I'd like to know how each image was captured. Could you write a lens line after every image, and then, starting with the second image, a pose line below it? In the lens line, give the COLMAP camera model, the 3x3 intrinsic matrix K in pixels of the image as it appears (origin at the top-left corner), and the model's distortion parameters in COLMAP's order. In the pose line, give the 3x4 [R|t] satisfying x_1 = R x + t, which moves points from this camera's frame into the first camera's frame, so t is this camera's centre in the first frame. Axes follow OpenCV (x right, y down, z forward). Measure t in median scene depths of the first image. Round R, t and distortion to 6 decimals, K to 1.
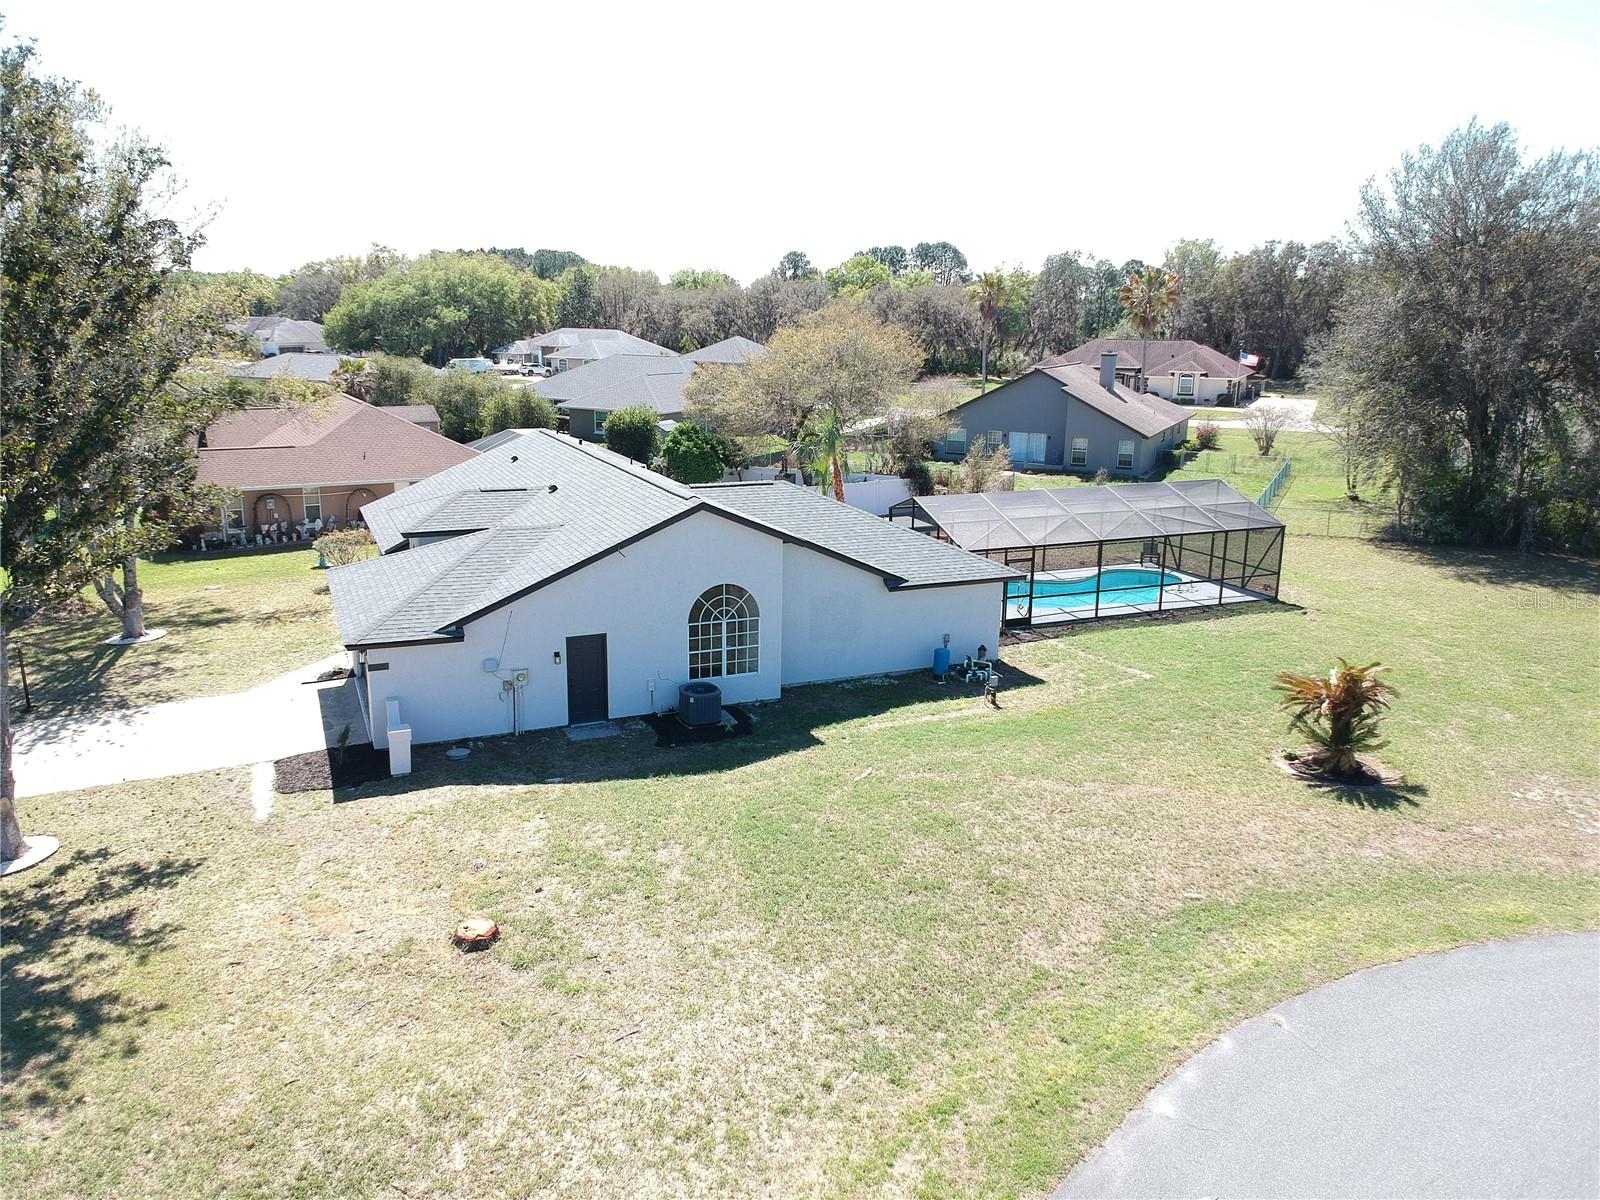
lens RADIAL K [[1182.6, 0, 792.0], [0, 1182.6, 590.6], [0, 0, 1]] dist [0.086040, -0.153652]
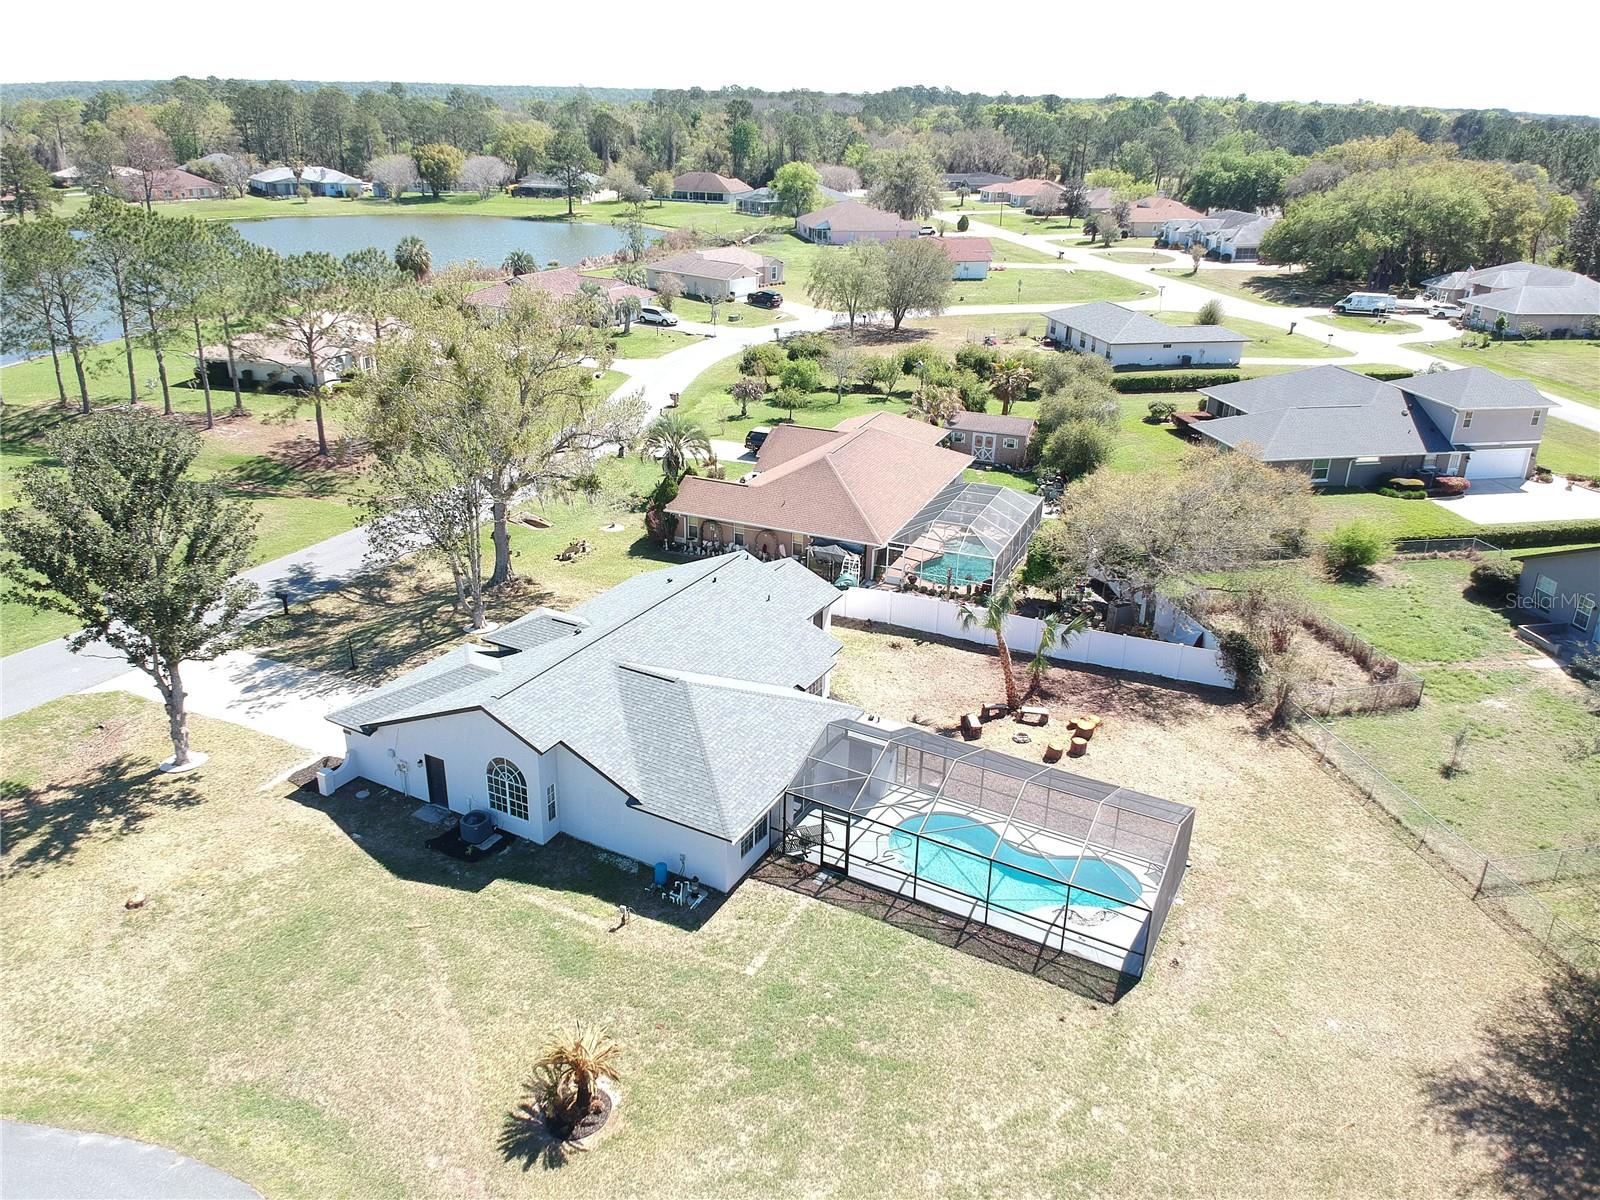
lens RADIAL K [[1187.7, 0, 786.4], [0, 1187.7, 600.1], [0, 0, 1]] dist [0.082809, -0.153891]
pose [[0.605399, 0.312219, -0.732128, 1.183135], [-0.192282, 0.949975, 0.246122, -0.627600], [0.772347, -0.008227, 0.635147, 0.335744]]
